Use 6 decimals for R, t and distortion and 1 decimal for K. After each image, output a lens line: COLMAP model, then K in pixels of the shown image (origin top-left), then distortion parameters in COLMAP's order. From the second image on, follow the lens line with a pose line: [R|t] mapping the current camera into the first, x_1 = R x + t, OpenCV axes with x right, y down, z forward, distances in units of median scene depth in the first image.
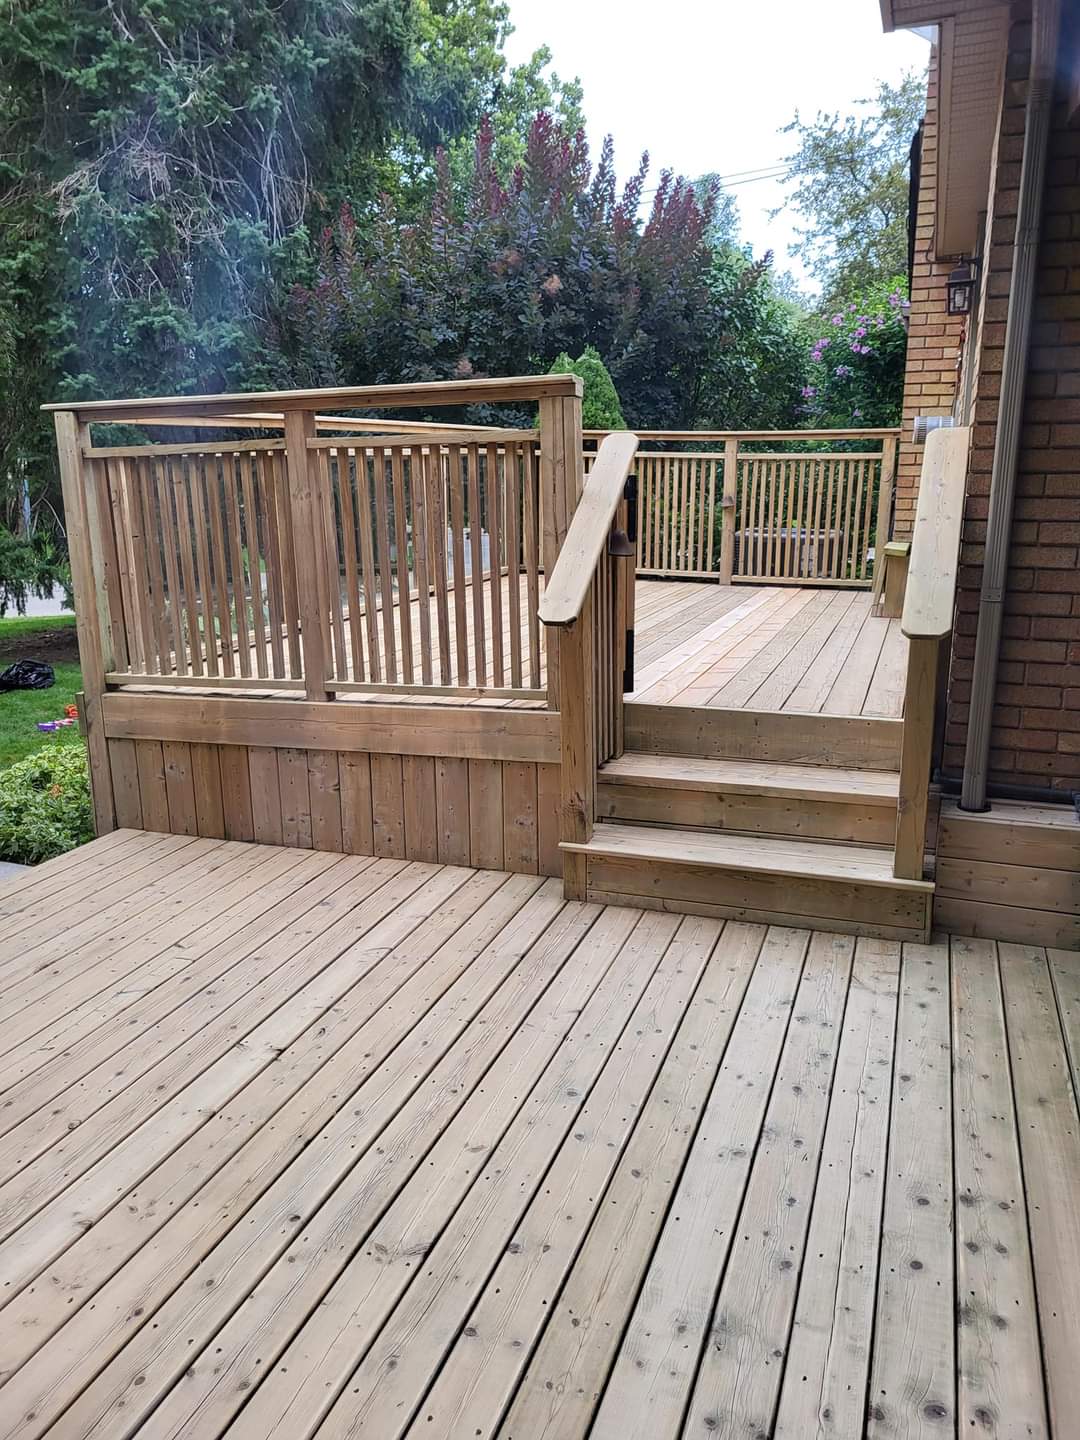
lens RADIAL K [[1049.3, 0, 543.2], [0, 1049.3, 721.5], [0, 0, 1]] dist [-0.002621, 0.001425]
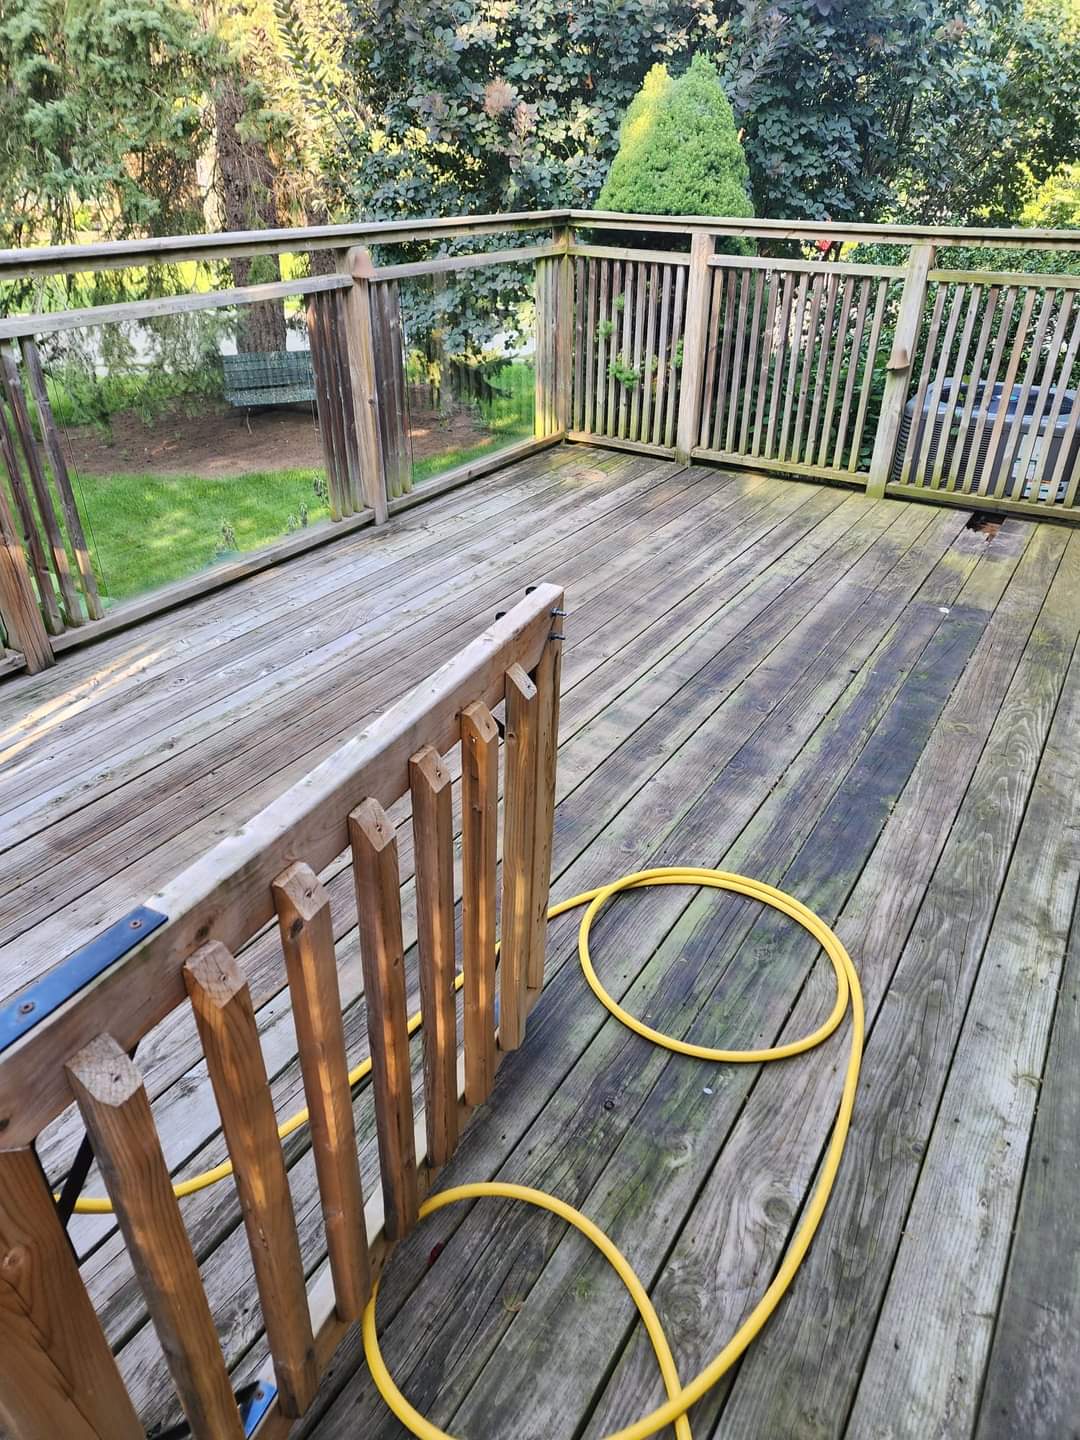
lens RADIAL K [[944.7, 0, 536.2], [0, 944.7, 723.0], [0, 0, 1]] dist [0.009648, 0.001757]
pose [[0.981559, 0.099378, -0.163297, 0.082685], [-0.052153, 0.961056, 0.271386, -0.141951], [0.183908, -0.257865, 0.948516, 0.405191]]
